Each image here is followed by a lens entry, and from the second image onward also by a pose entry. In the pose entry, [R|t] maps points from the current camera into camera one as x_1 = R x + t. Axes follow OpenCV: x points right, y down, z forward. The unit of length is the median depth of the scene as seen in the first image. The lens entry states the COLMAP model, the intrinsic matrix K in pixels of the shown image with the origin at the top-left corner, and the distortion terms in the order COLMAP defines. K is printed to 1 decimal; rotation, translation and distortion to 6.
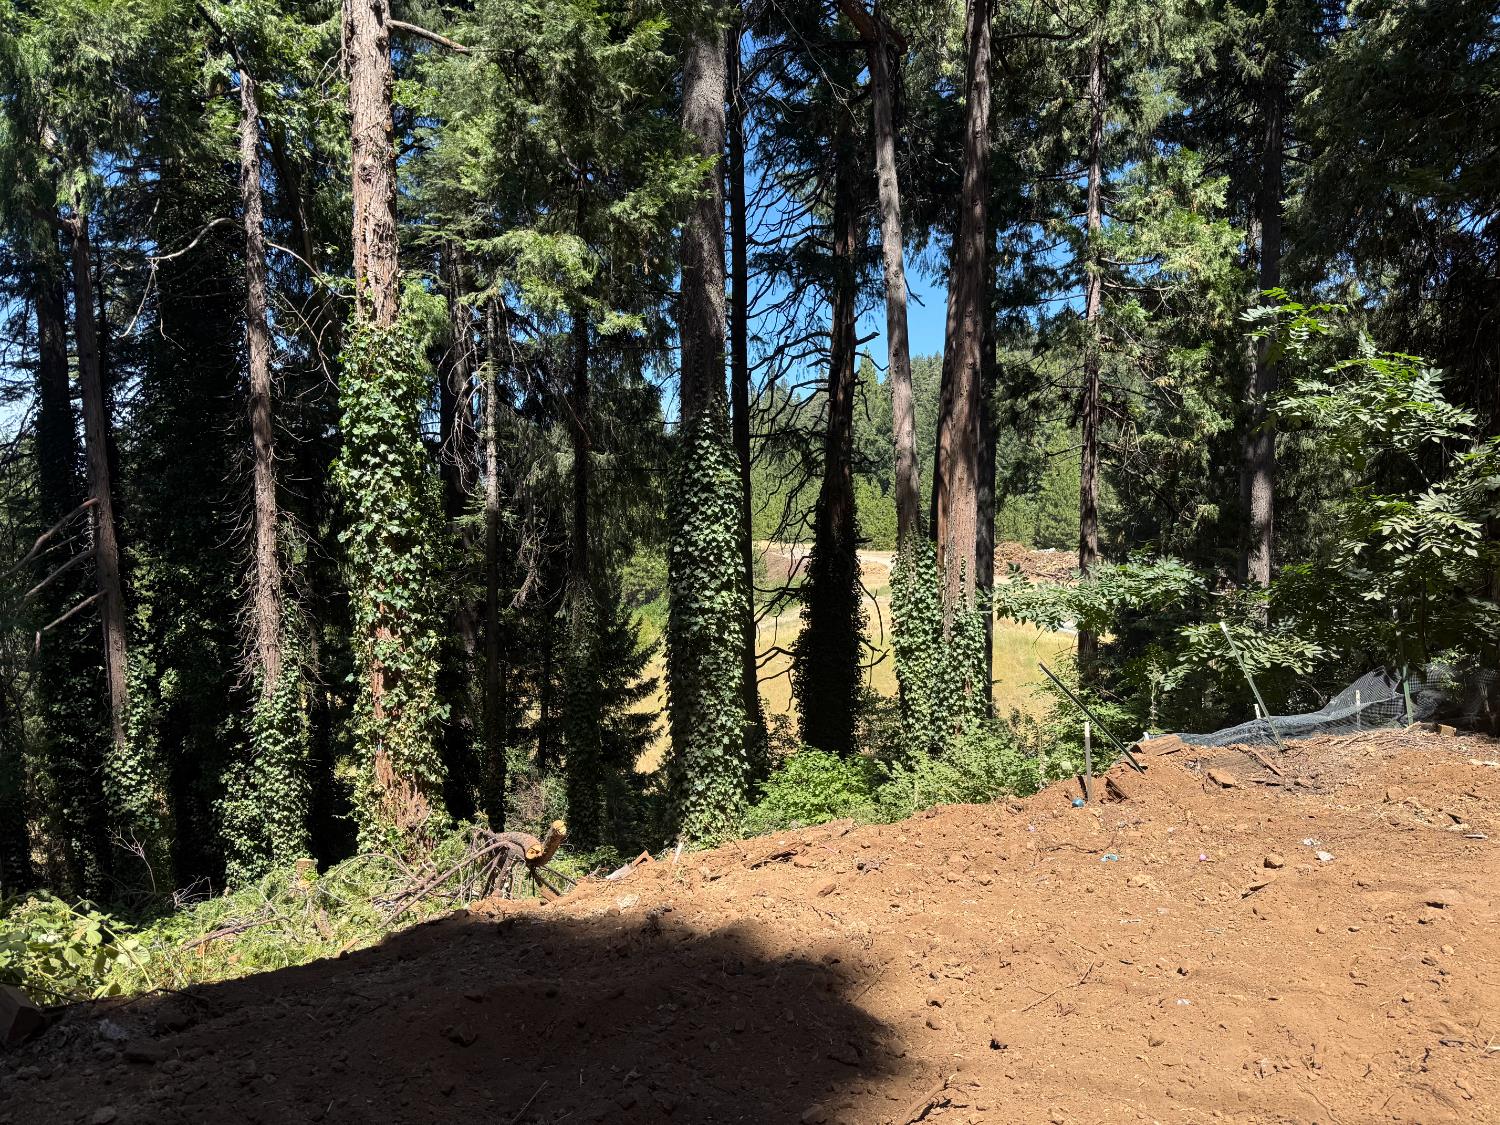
lens RADIAL K [[1024.3, 0, 757.8], [0, 1024.3, 568.4], [0, 0, 1]] dist [0.110359, -0.192859]
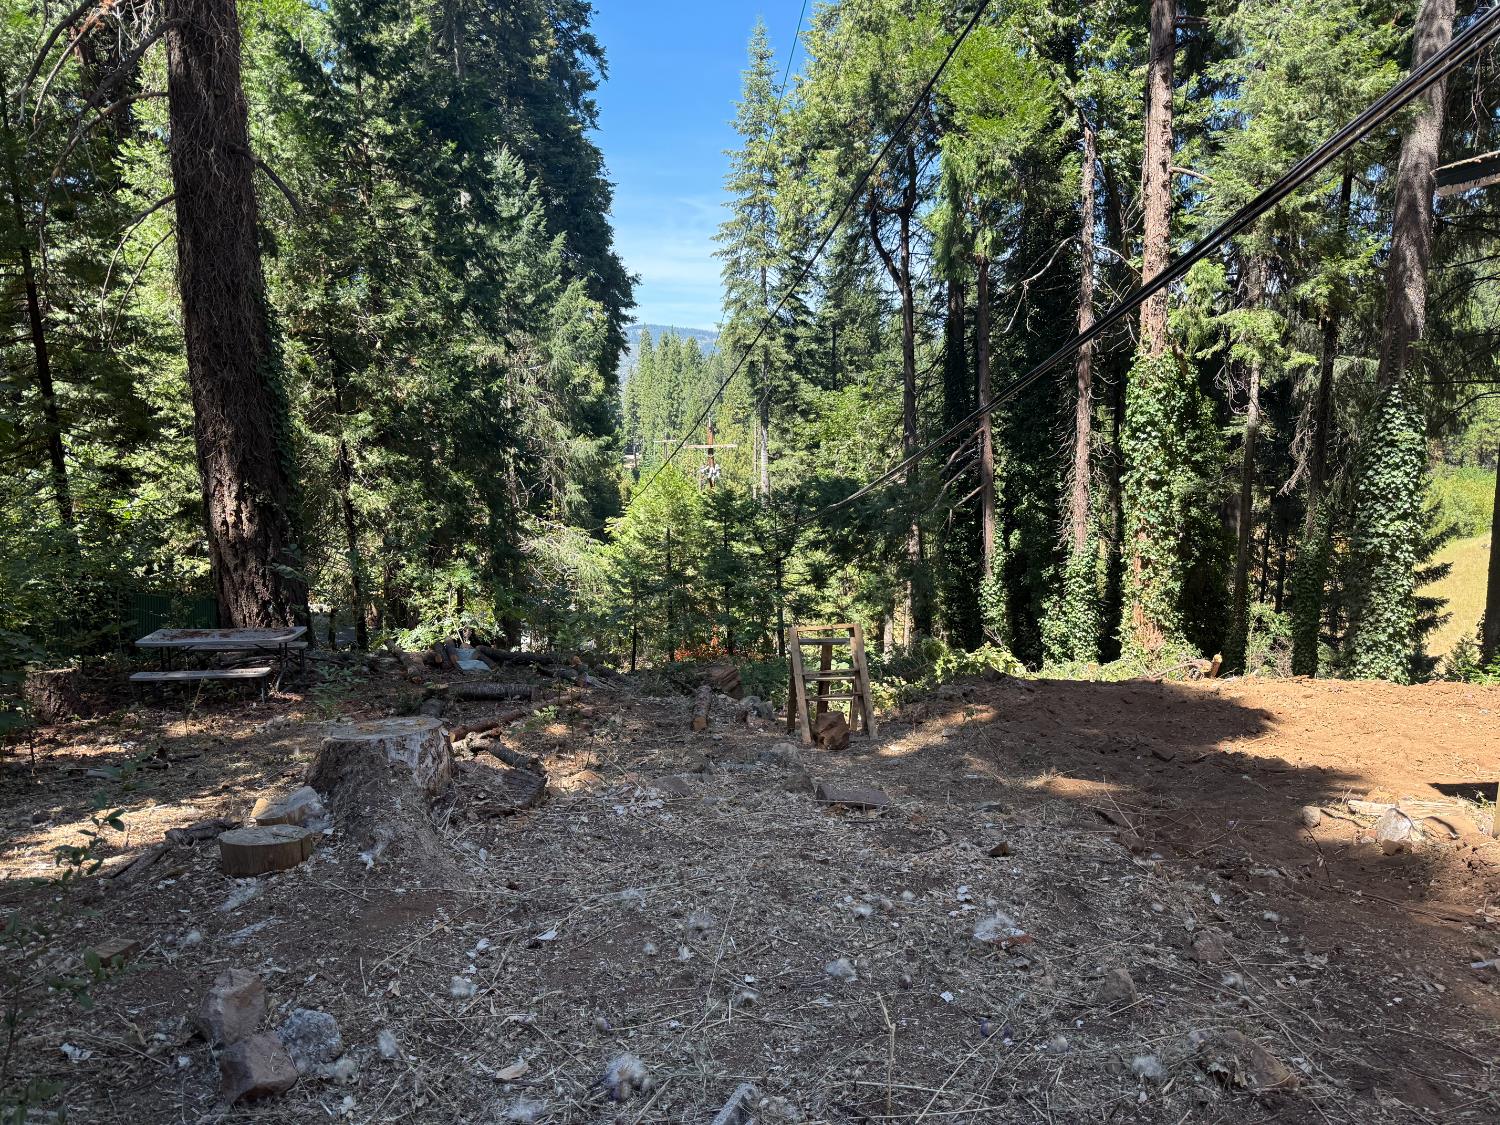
lens RADIAL K [[1024.3, 0, 757.8], [0, 1024.3, 568.4], [0, 0, 1]] dist [0.110359, -0.192859]
pose [[0.735987, 0.110485, -0.667919, 0.262048], [-0.009412, 0.988168, 0.153088, -0.115552], [0.676930, -0.106384, 0.728319, -0.557411]]
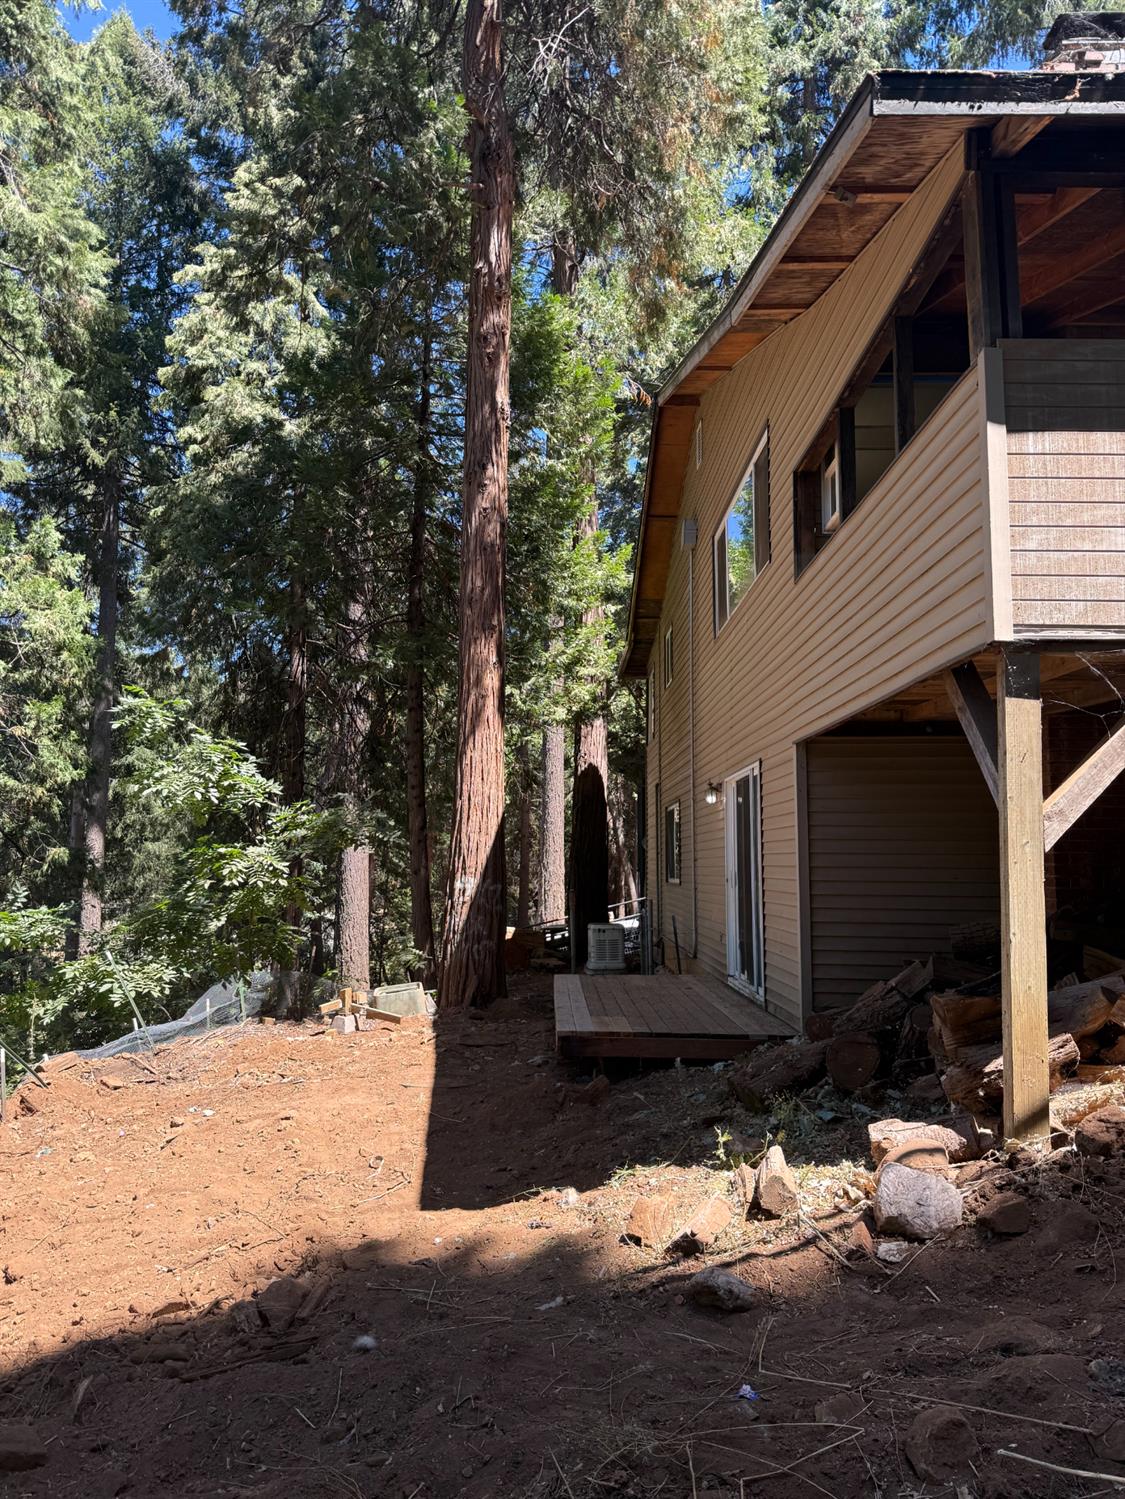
lens RADIAL K [[1023.7, 0, 551.8], [0, 1023.7, 757.1], [0, 0, 1]] dist [0.110359, -0.192859]
pose [[0.639233, 0.072945, 0.765545, -0.104214], [0.037272, 0.991382, -0.125586, -0.001236], [-0.768109, 0.108812, 0.631006, -0.113700]]
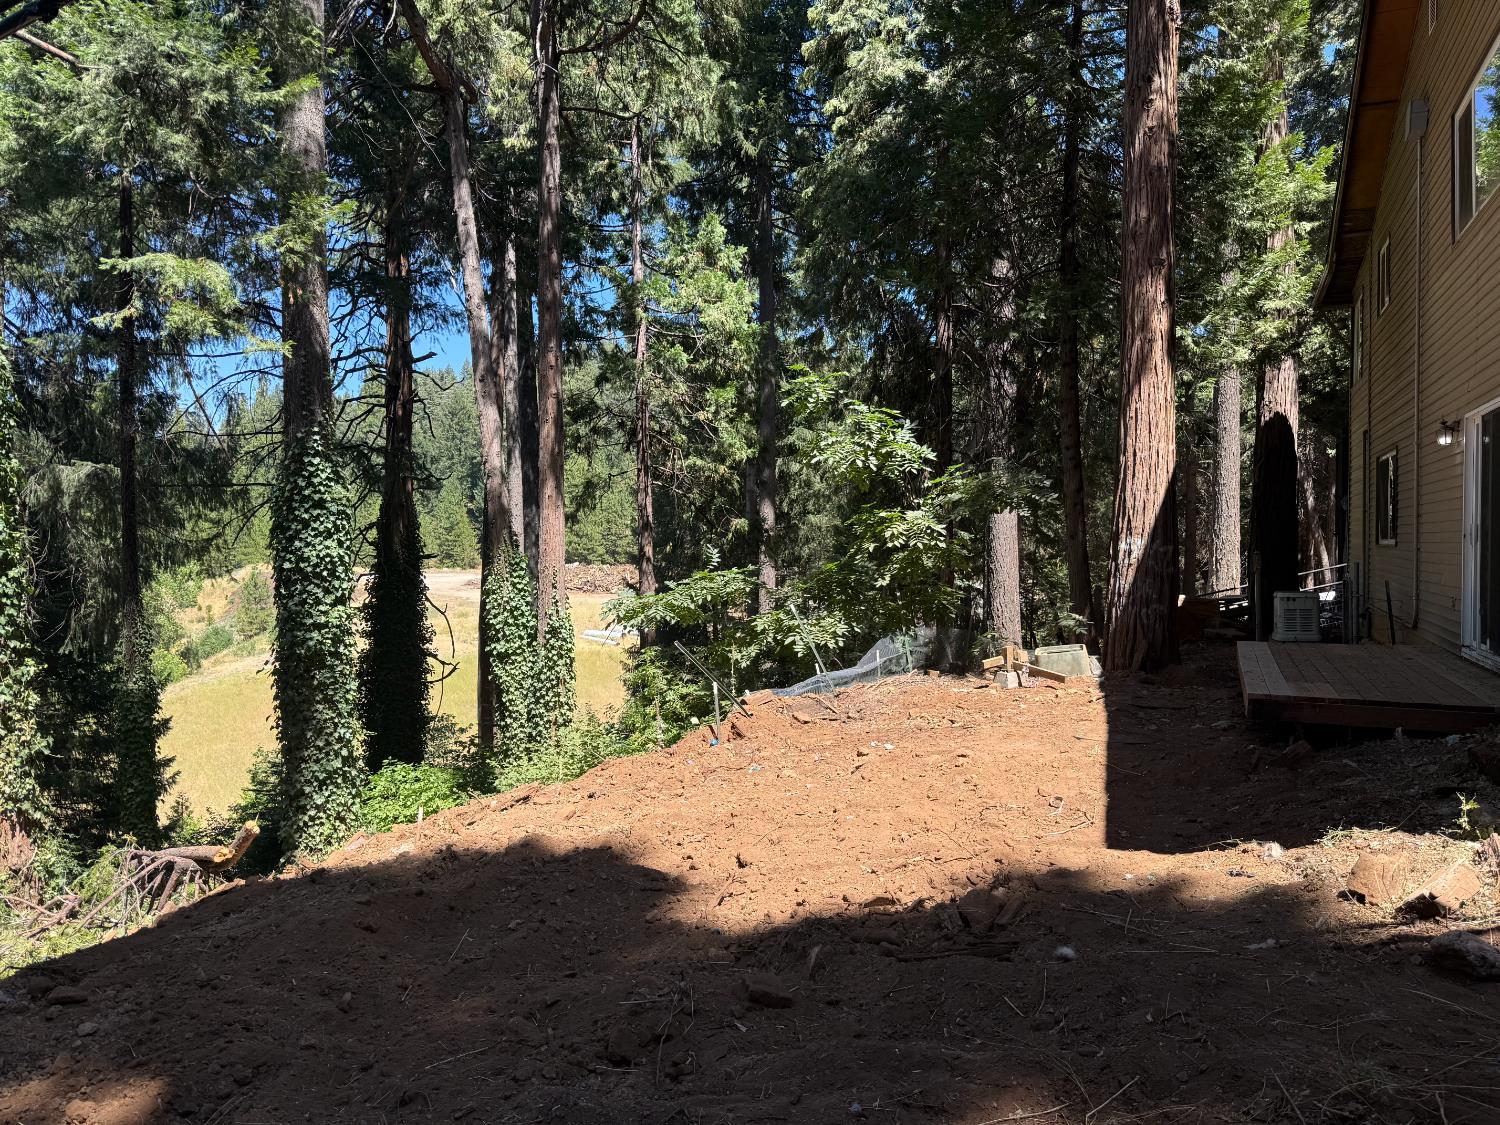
lens RADIAL K [[1024.3, 0, 757.8], [0, 1024.3, 568.4], [0, 0, 1]] dist [0.110359, -0.192859]
pose [[0.896351, -0.029496, 0.442362, -0.114192], [0.036527, 0.999305, -0.007384, 0.008030], [-0.441837, 0.022777, 0.896806, -0.109054]]
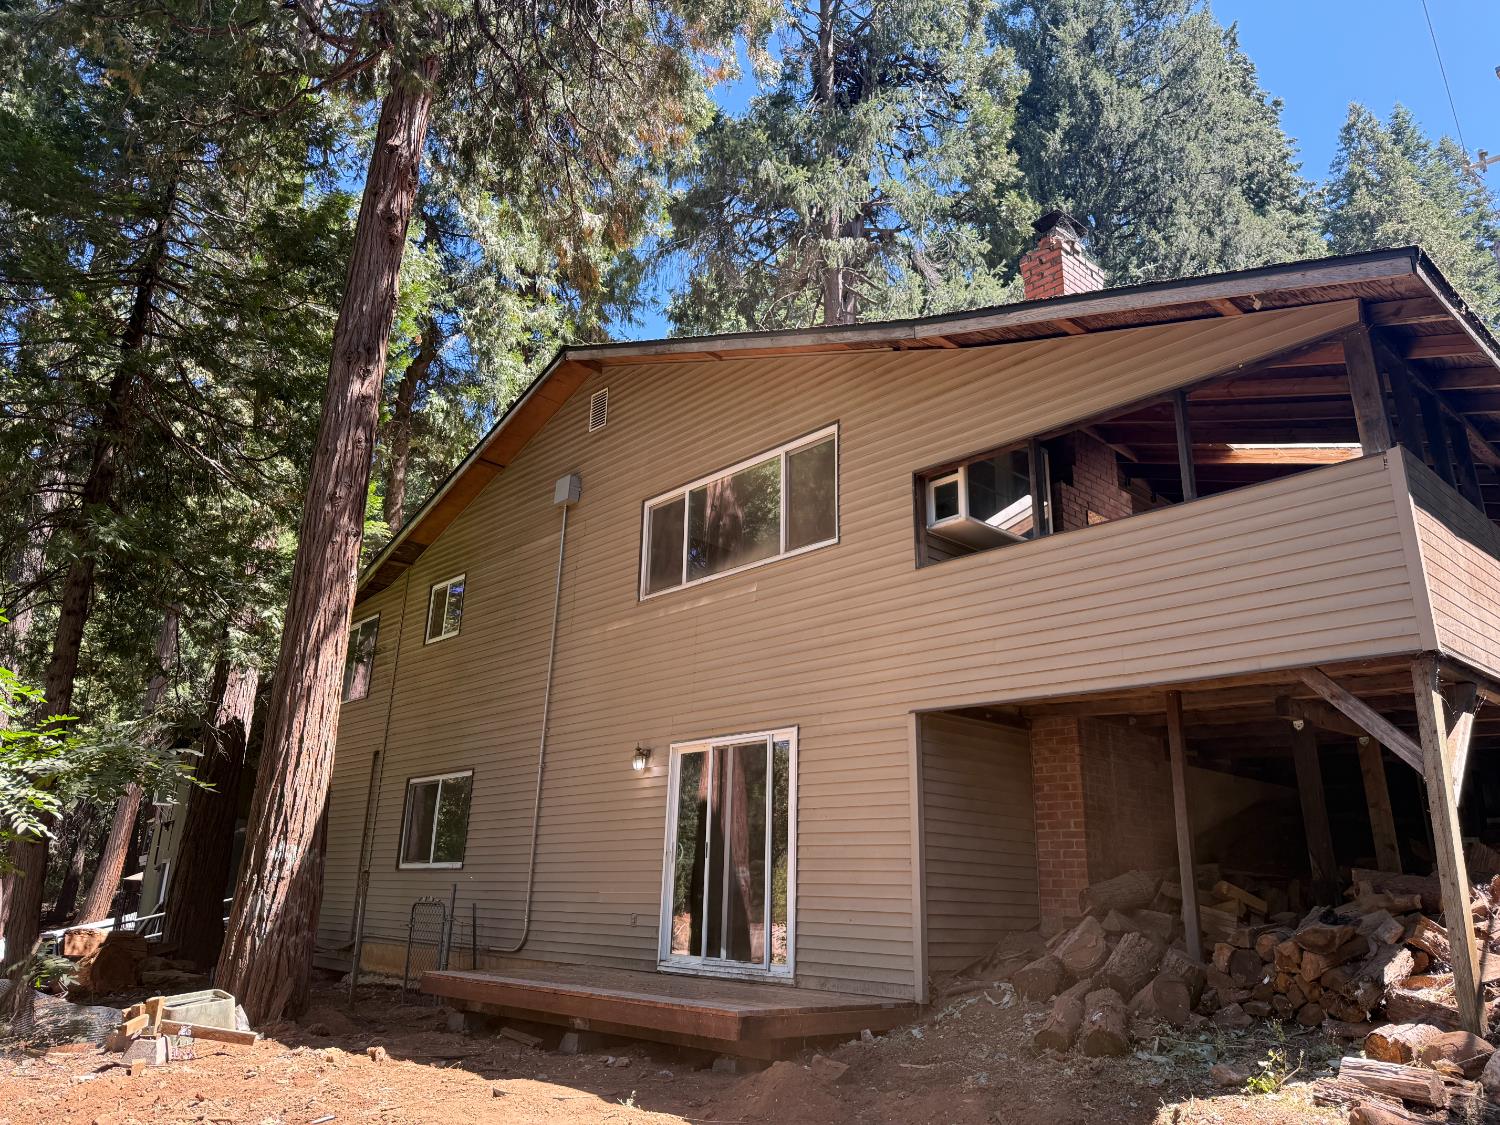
lens RADIAL K [[1024.3, 0, 757.8], [0, 1024.3, 568.4], [0, 0, 1]] dist [0.110359, -0.192859]
pose [[-0.059292, 0.285257, 0.956615, -0.189848], [0.018095, 0.958451, -0.284682, 0.014715], [-0.998077, 0.000430, -0.061990, 0.263908]]
